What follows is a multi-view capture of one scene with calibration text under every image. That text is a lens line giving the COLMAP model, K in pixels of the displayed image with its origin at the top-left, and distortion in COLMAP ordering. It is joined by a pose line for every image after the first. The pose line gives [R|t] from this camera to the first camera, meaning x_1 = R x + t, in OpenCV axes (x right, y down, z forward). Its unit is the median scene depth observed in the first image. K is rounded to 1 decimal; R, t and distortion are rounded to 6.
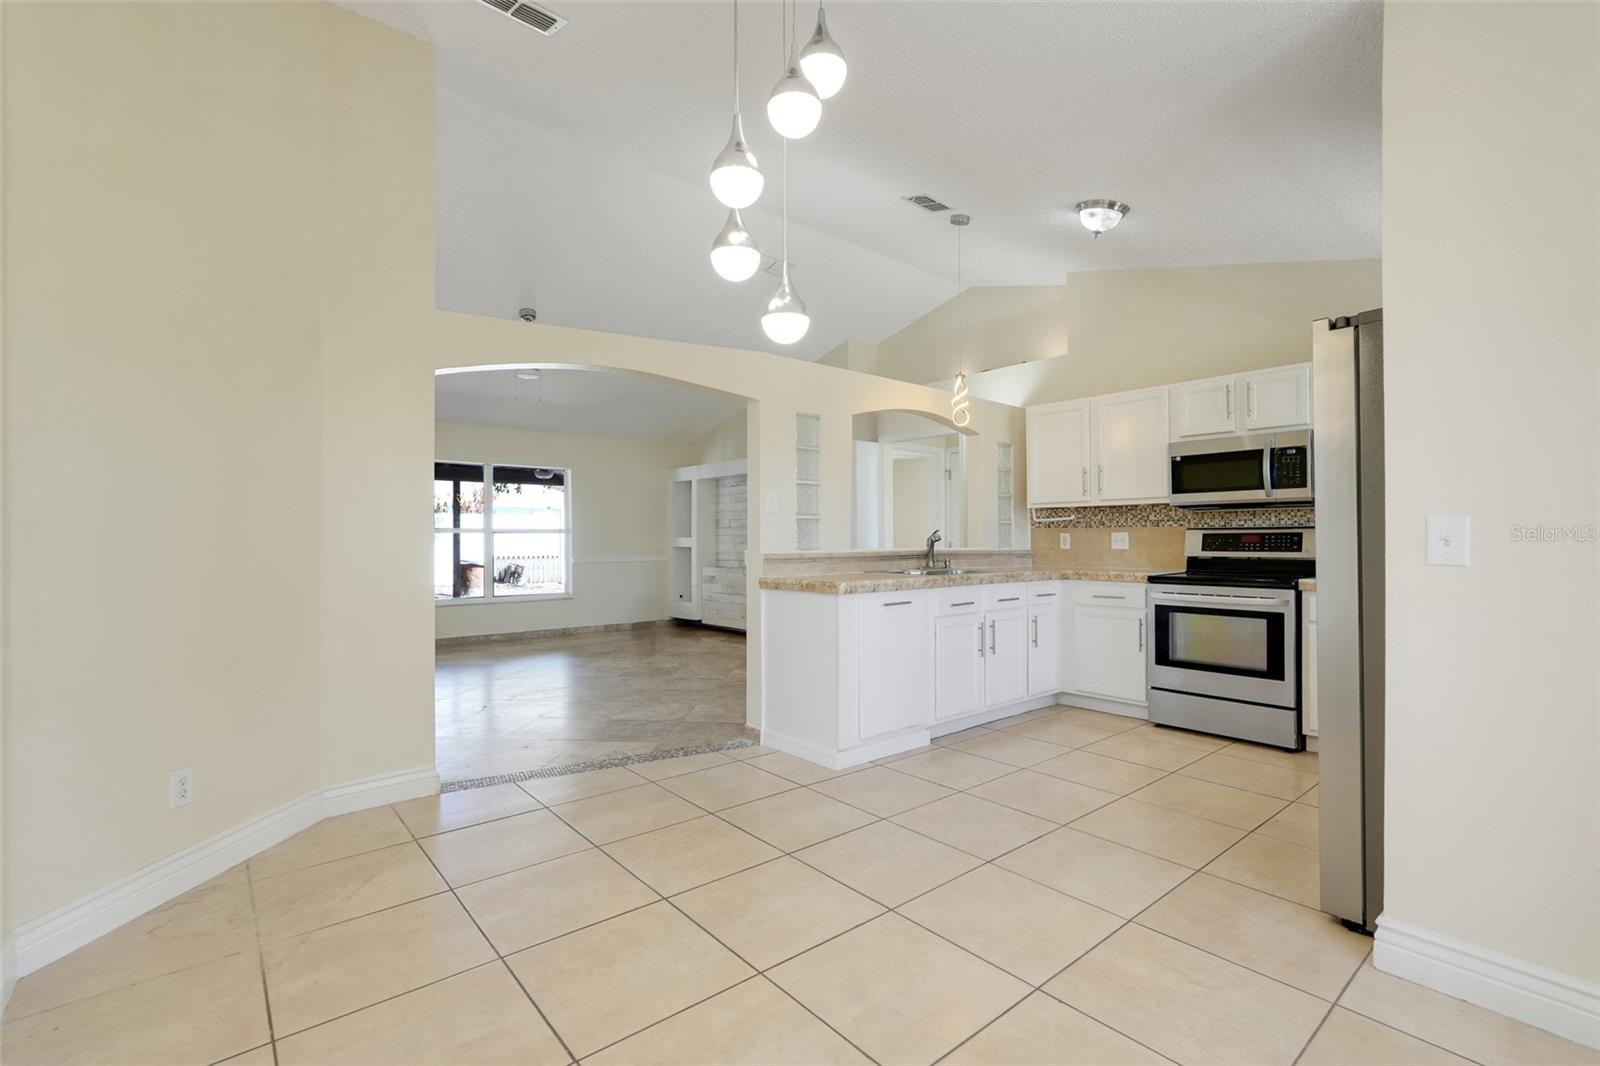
lens RADIAL K [[706.1, 0, 798.8], [0, 706.1, 543.5], [0, 0, 1]] dist [-0.014053, 0.006929]
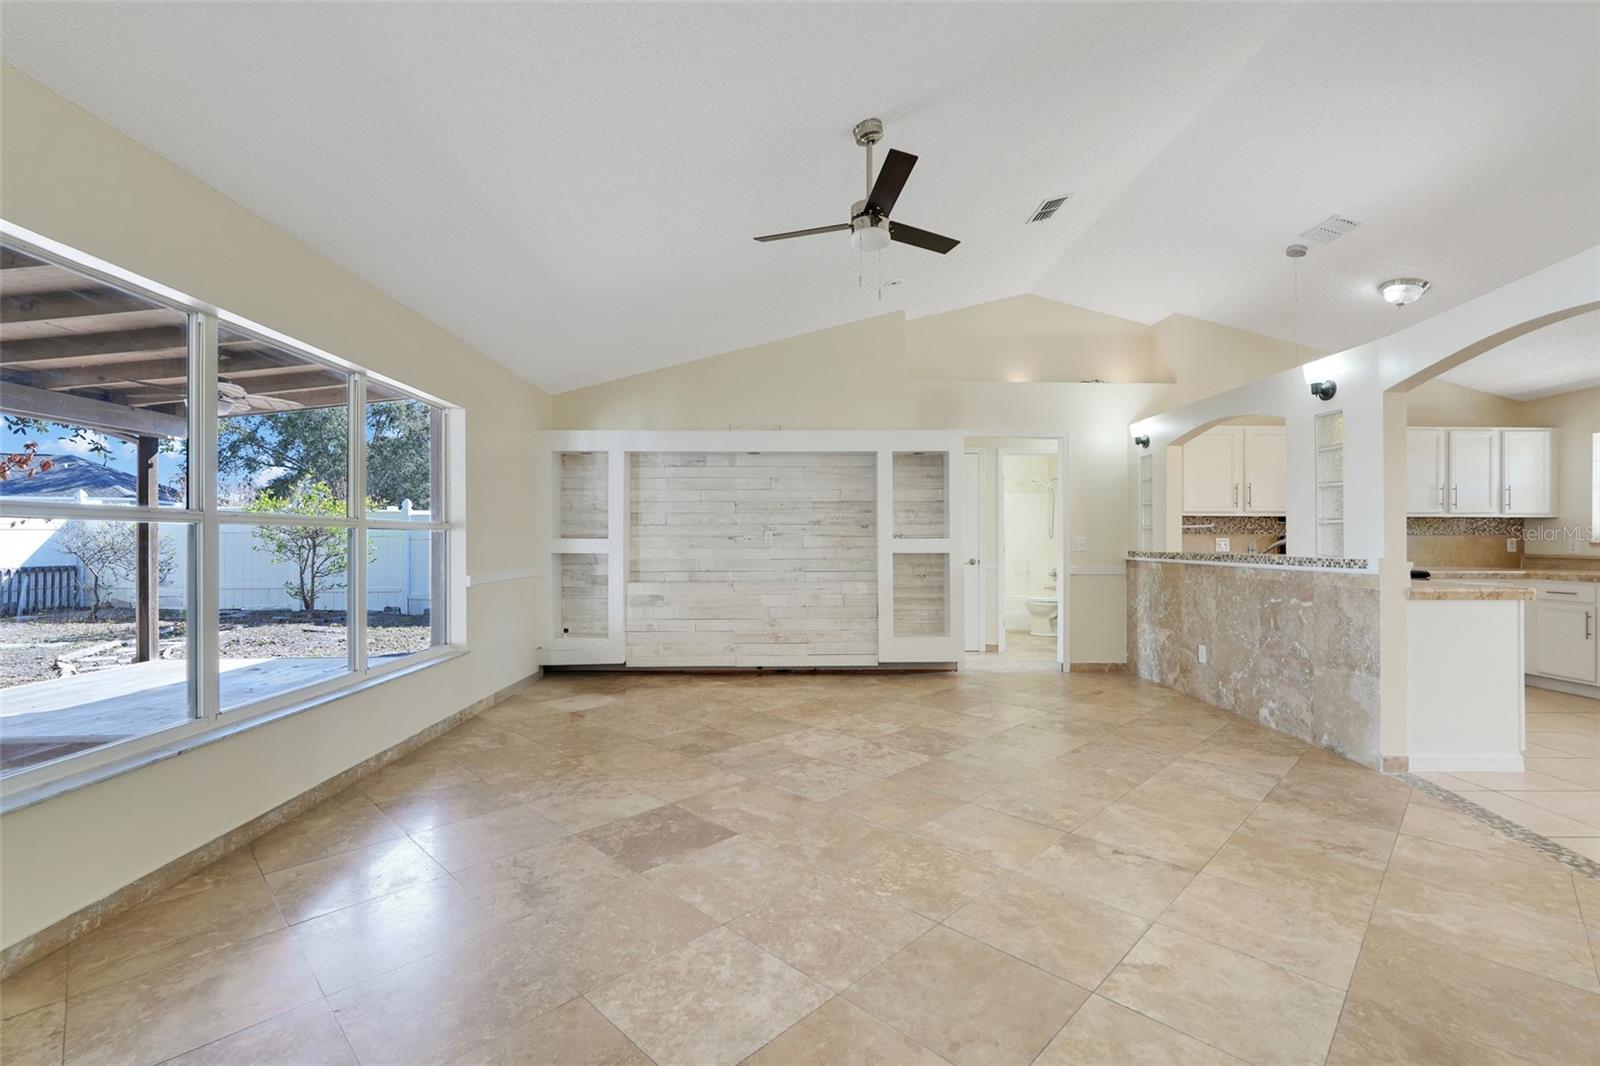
lens RADIAL K [[706.1, 0, 797.2], [0, 706.1, 536.7], [0, 0, 1]] dist [-0.014053, 0.006929]
pose [[0.638530, 0.004773, 0.769582, -1.060147], [0.001193, 0.999973, -0.007191, -0.011113], [-0.769596, 0.005509, 0.638507, 0.869649]]
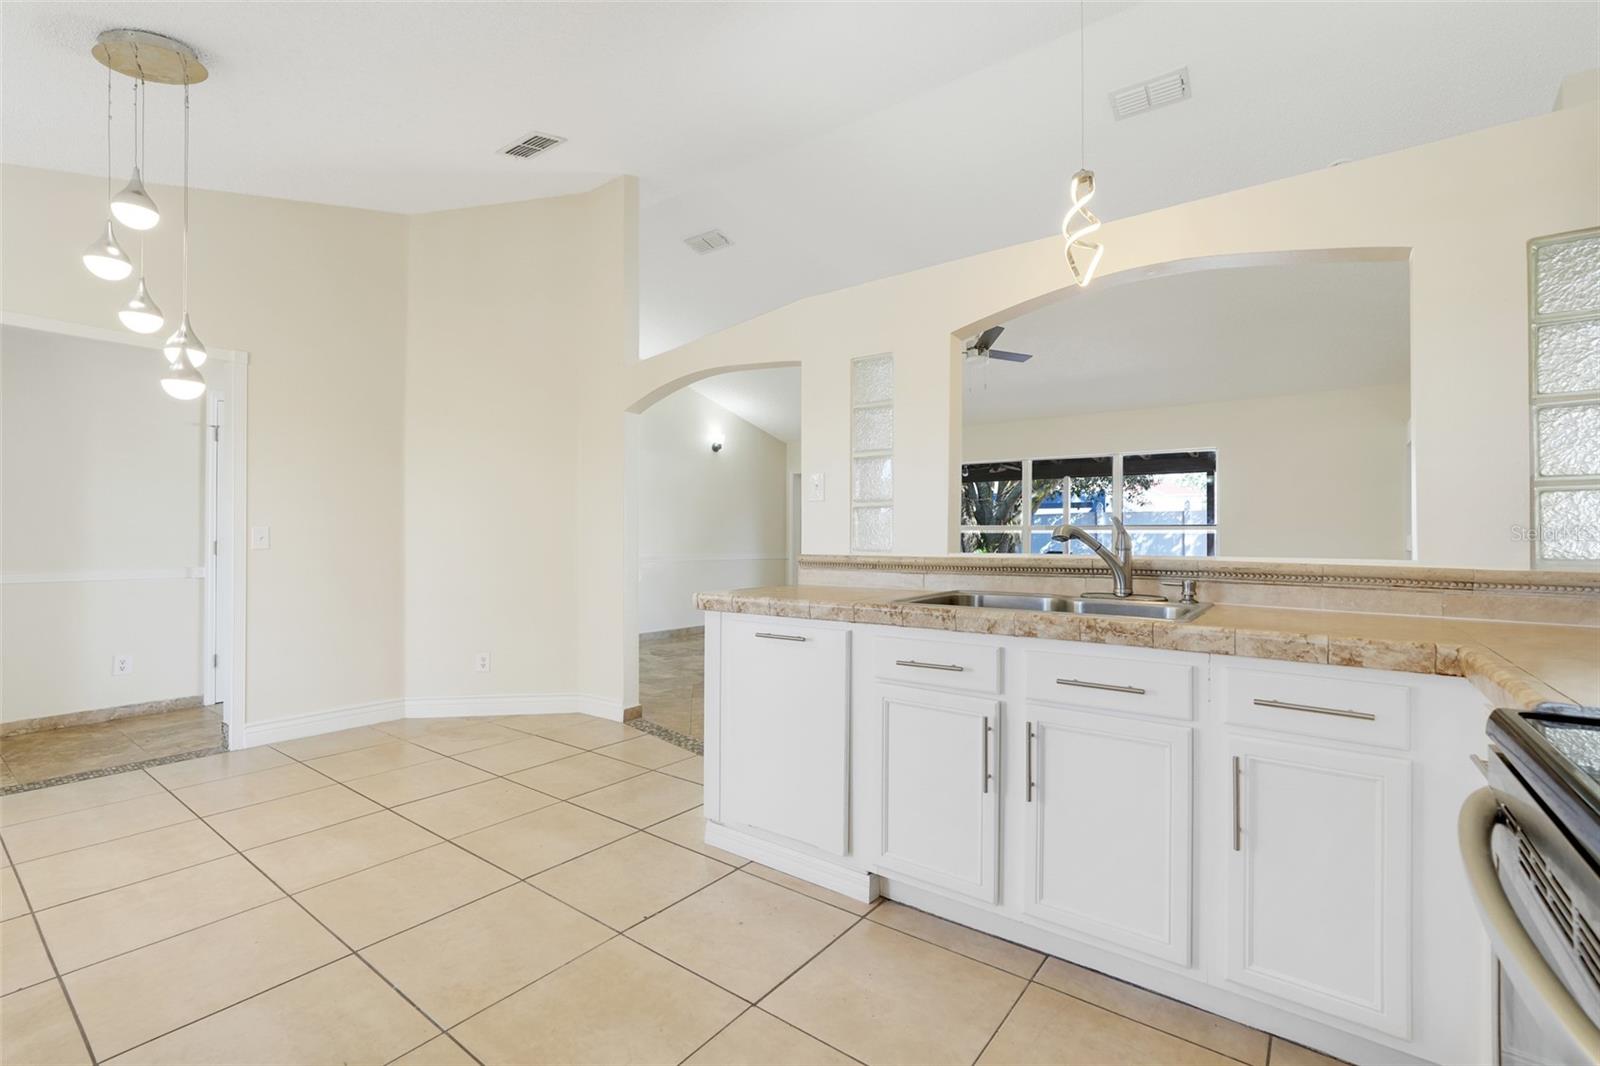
lens RADIAL K [[706.1, 0, 802.9], [0, 706.1, 543.1], [0, 0, 1]] dist [-0.014053, 0.006929]
pose [[0.233969, 0.010013, -0.972193, 0.607869], [-0.009273, 0.999924, 0.008067, -0.003635], [0.972200, 0.007128, 0.234044, 0.696258]]
